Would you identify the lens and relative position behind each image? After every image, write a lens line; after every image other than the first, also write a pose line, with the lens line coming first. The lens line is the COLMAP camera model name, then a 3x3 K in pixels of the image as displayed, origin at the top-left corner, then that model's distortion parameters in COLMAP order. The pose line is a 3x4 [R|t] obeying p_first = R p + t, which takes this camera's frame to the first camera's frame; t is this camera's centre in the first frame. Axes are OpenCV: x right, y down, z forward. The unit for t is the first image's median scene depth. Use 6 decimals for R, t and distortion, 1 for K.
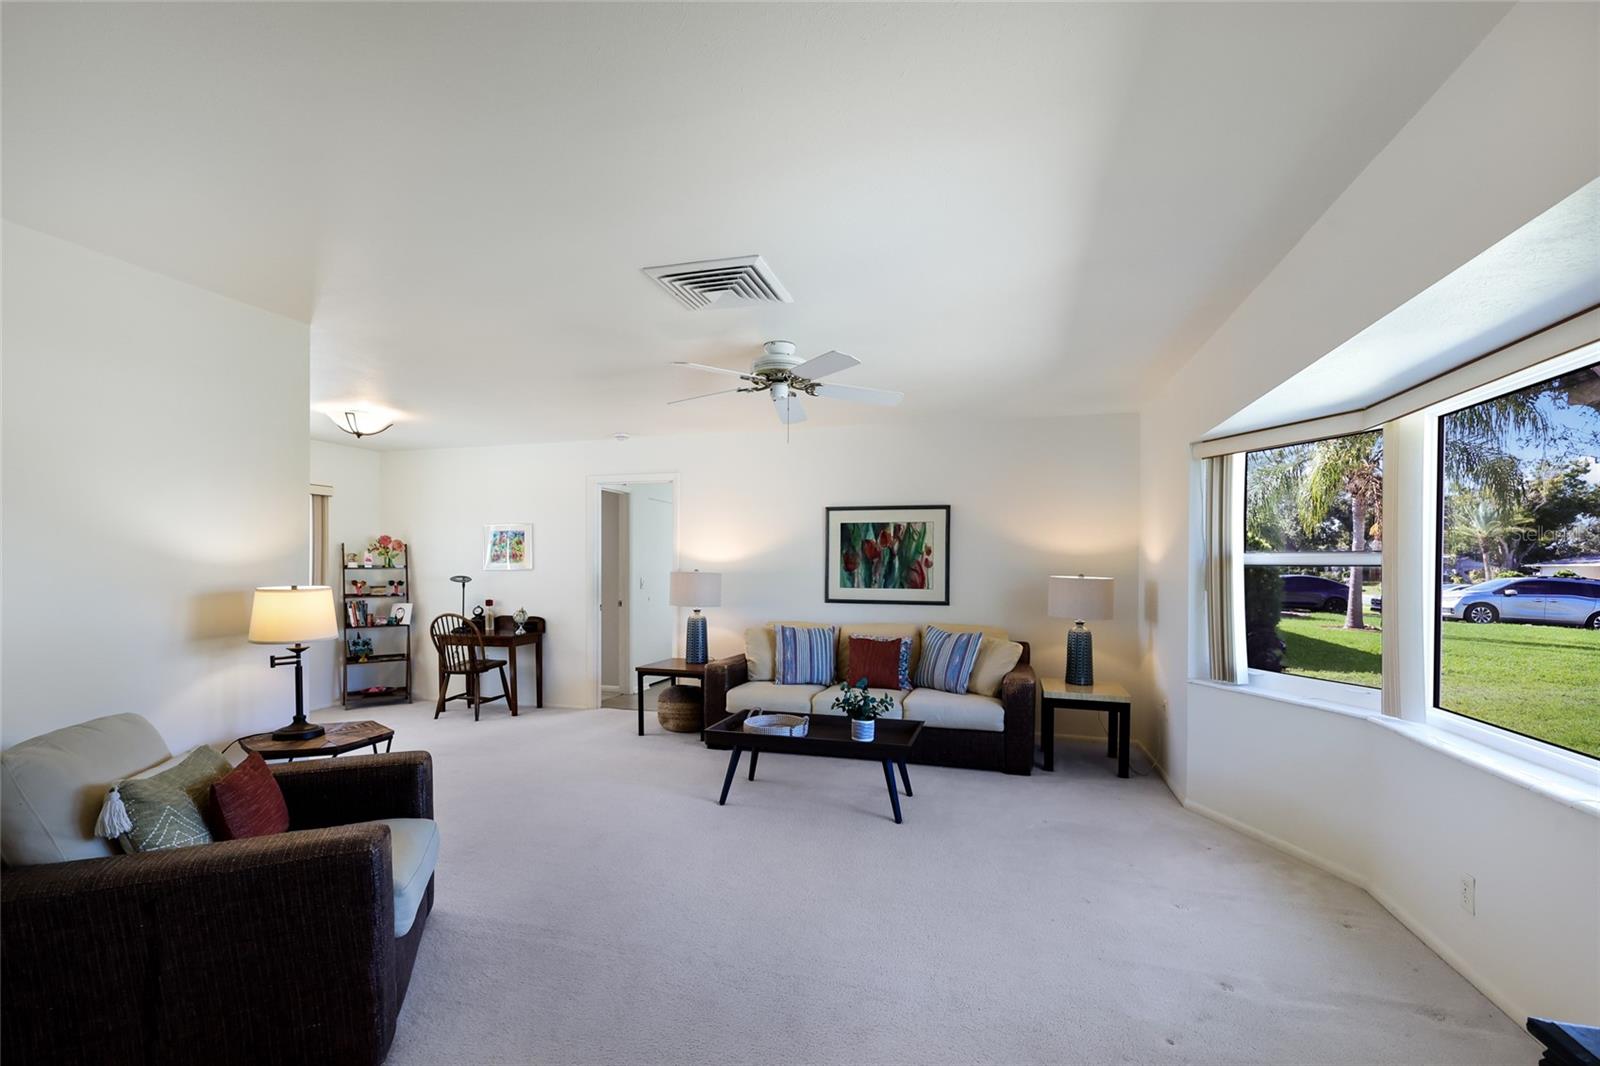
lens RADIAL K [[716.5, 0, 793.8], [0, 716.5, 567.9], [0, 0, 1]] dist [0.010223, -0.000125]
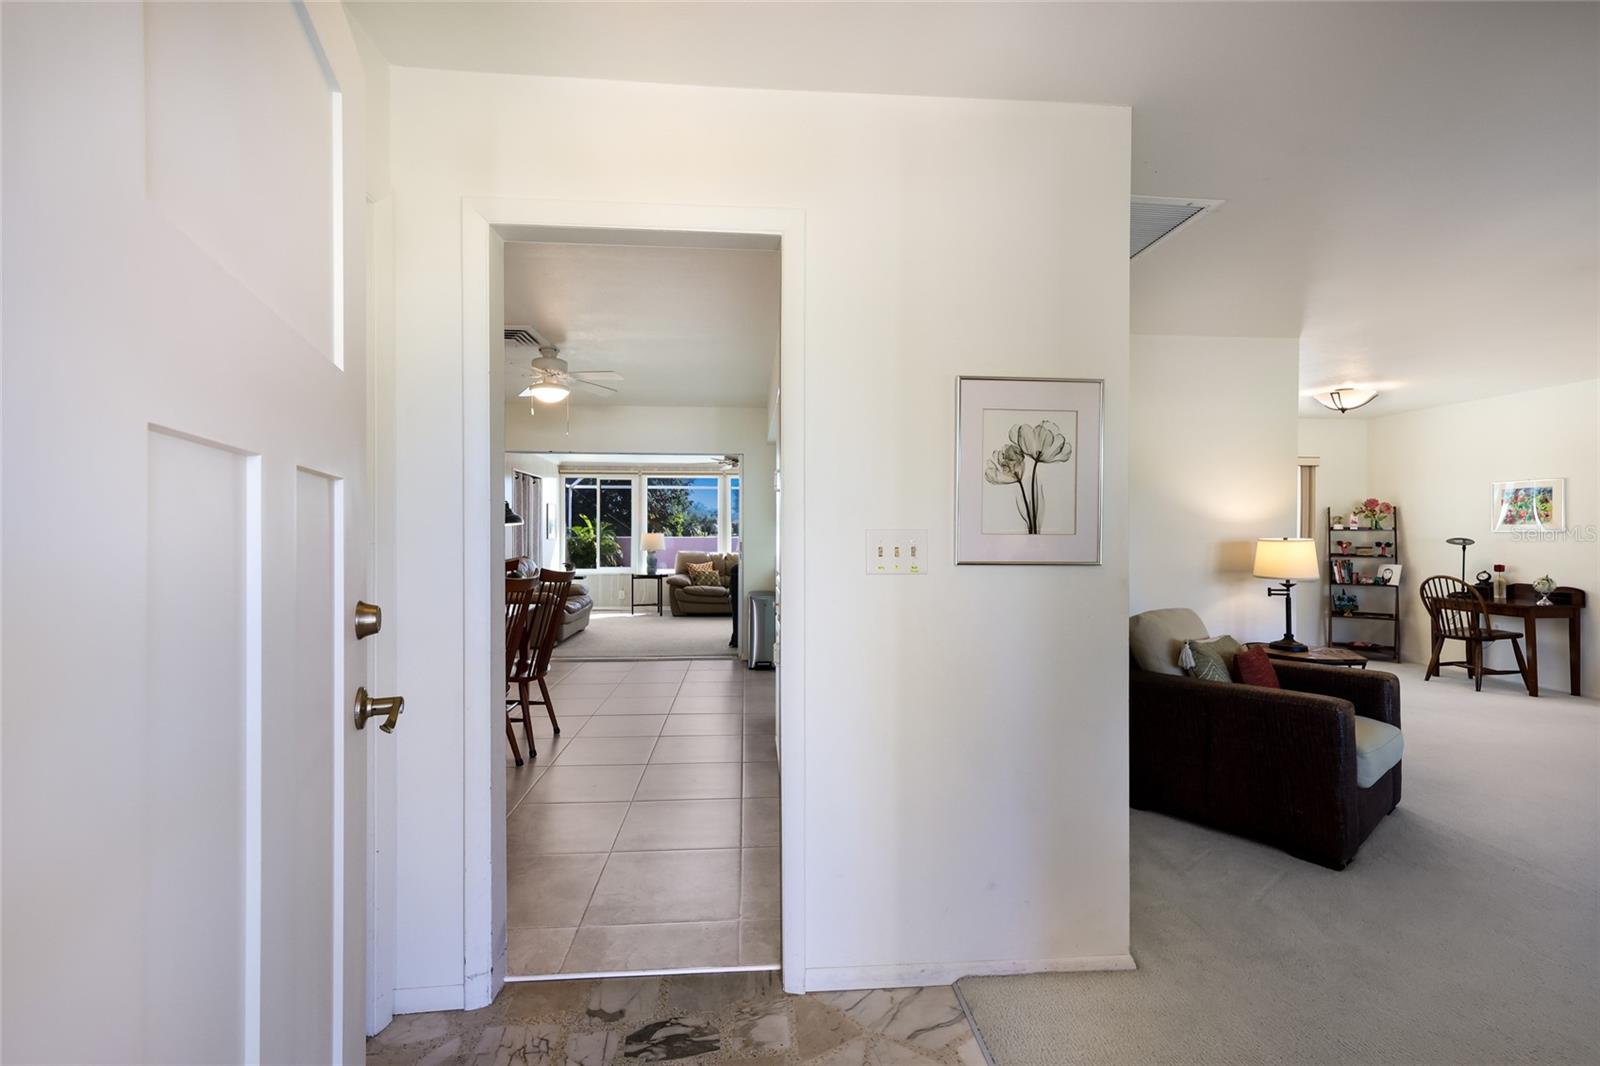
lens RADIAL K [[690.7, 0, 793.6], [0, 690.7, 529.6], [0, 0, 1]] dist [0.000791, -0.000299]
pose [[0.339934, 0.001200, -0.940449, 0.096328], [-0.008266, 0.999964, -0.001712, 0.008760], [0.940413, 0.008355, 0.339931, -0.140401]]
